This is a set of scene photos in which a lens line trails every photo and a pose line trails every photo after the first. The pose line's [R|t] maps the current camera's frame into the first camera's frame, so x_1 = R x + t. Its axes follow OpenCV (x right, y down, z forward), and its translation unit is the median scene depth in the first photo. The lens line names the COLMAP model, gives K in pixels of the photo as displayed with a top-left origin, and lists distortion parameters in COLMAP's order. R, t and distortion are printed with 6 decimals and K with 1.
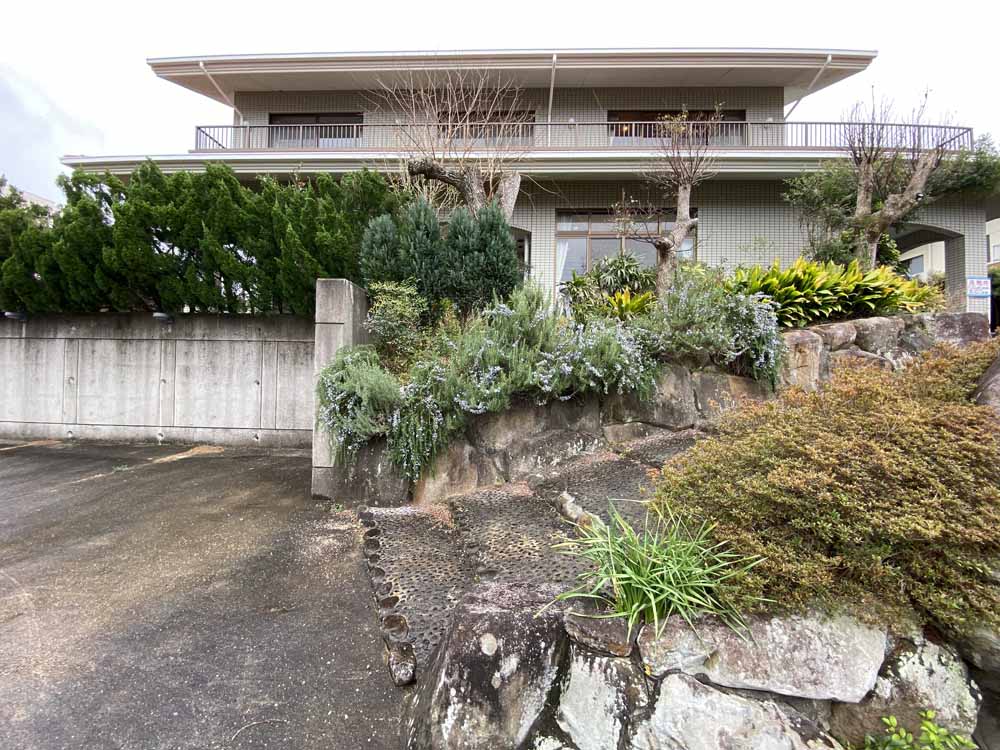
lens RADIAL K [[411.1, 0, 497.1], [0, 411.1, 369.9], [0, 0, 1]] dist [-0.013079, -0.001126]
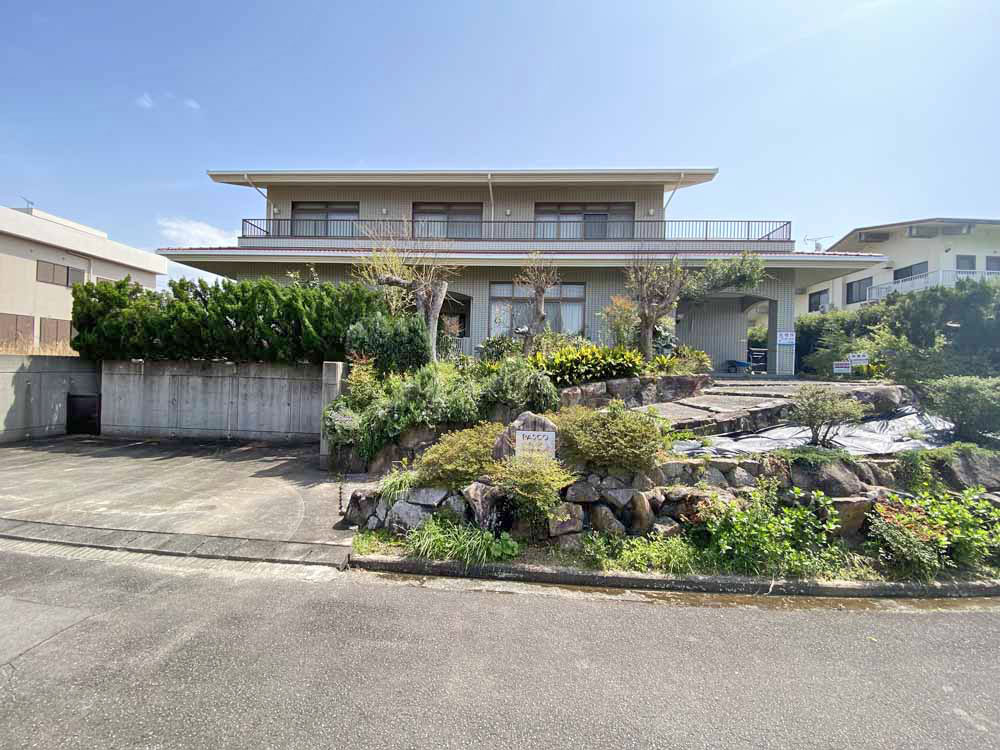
lens RADIAL K [[411.1, 0, 502.8], [0, 411.1, 379.9], [0, 0, 1]] dist [-0.013079, -0.001126]
pose [[0.999829, 0.010489, -0.015237, 0.290446], [-0.009927, 0.999282, 0.036554, -0.132451], [0.015609, -0.036397, 0.999215, -0.611342]]
